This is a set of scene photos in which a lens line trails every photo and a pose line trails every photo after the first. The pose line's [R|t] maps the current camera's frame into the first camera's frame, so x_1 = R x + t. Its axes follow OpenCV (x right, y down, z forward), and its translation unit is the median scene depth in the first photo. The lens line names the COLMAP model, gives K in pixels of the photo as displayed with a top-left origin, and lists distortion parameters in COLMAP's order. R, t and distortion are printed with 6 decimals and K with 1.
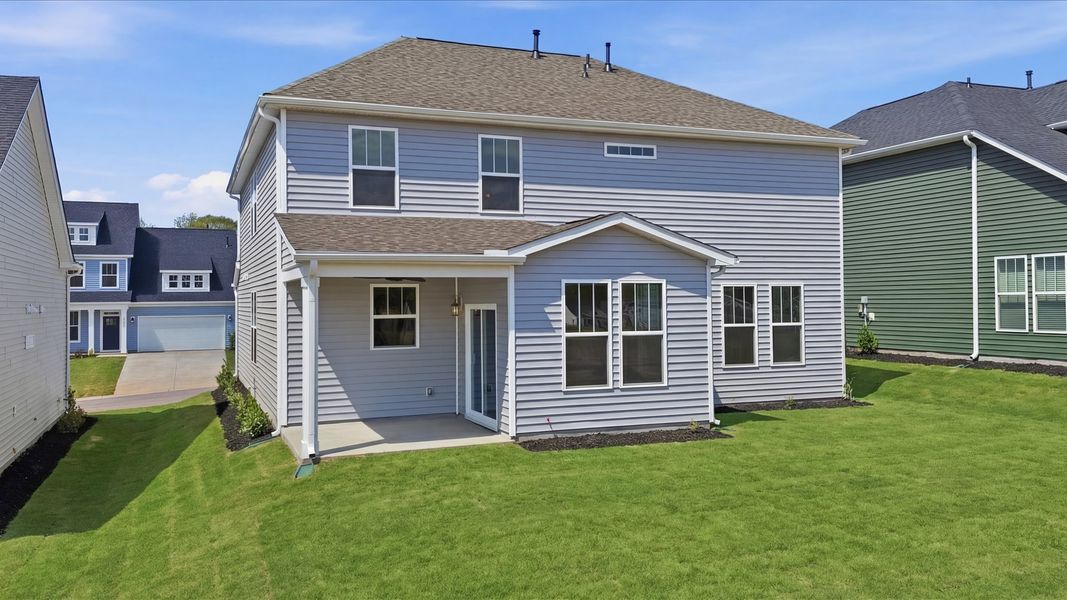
lens RADIAL K [[828.3, 0, 570.1], [0, 828.3, 292.1], [0, 0, 1]] dist [-0.001912, 0.008822]
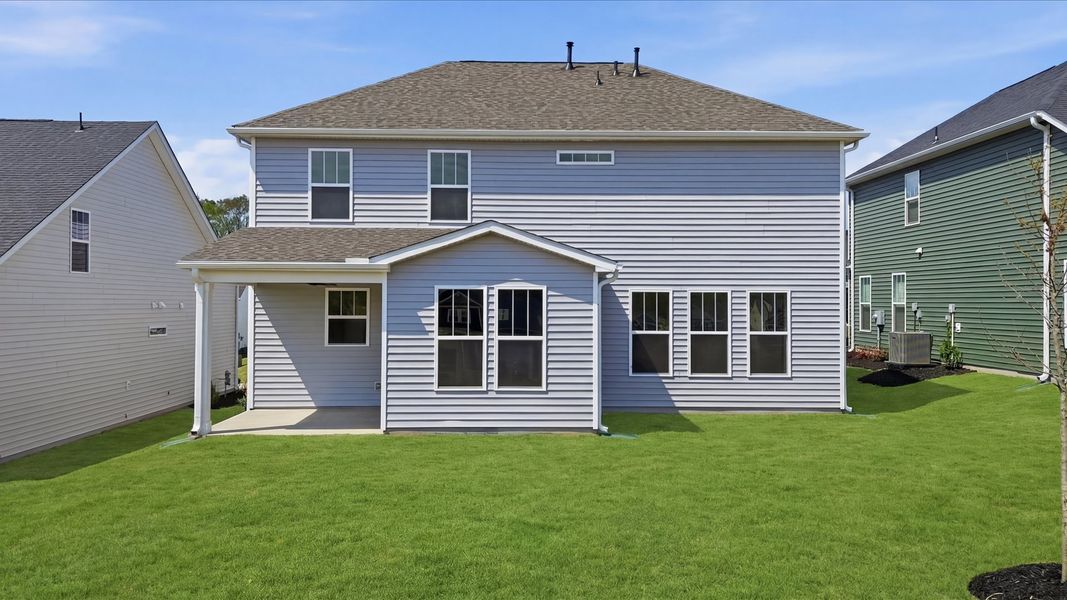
lens RADIAL K [[828.3, 0, 571.4], [0, 828.3, 286.0], [0, 0, 1]] dist [-0.001912, 0.008822]
pose [[0.941004, 0.006252, -0.338339, 0.438892], [-0.008994, 0.999938, -0.006537, -0.007679], [0.338277, 0.009194, 0.941002, 0.049868]]
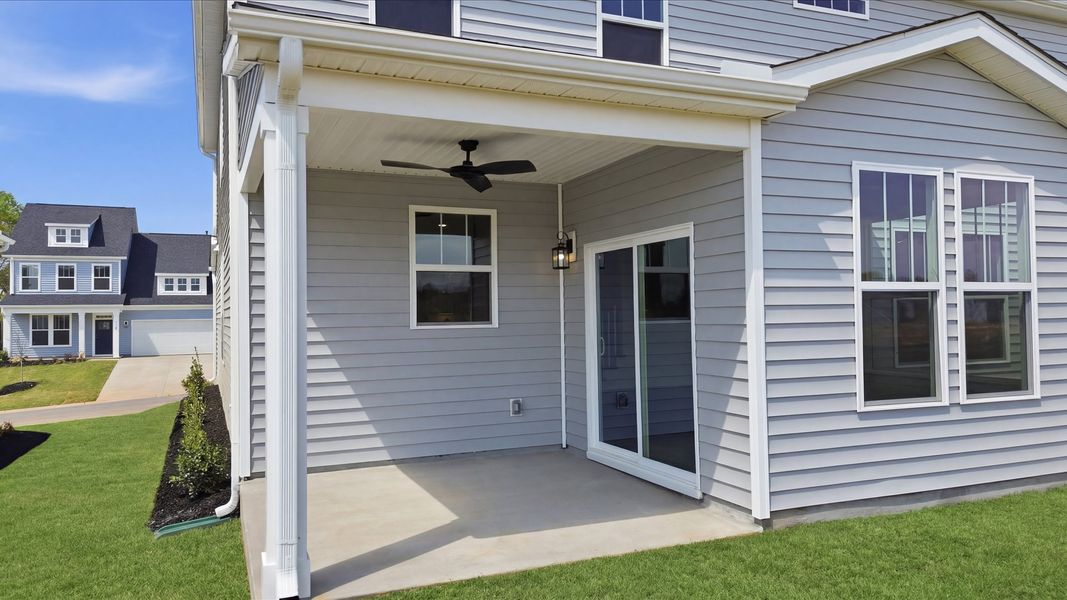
lens RADIAL K [[726.5, 0, 531.8], [0, 726.5, 305.3], [0, 0, 1]] dist [0.031052, -0.006536]
pose [[0.999947, -0.003084, -0.009835, -0.152685], [0.003075, 0.999995, -0.000950, 0.053112], [0.009838, 0.000919, 0.999951, 0.517401]]
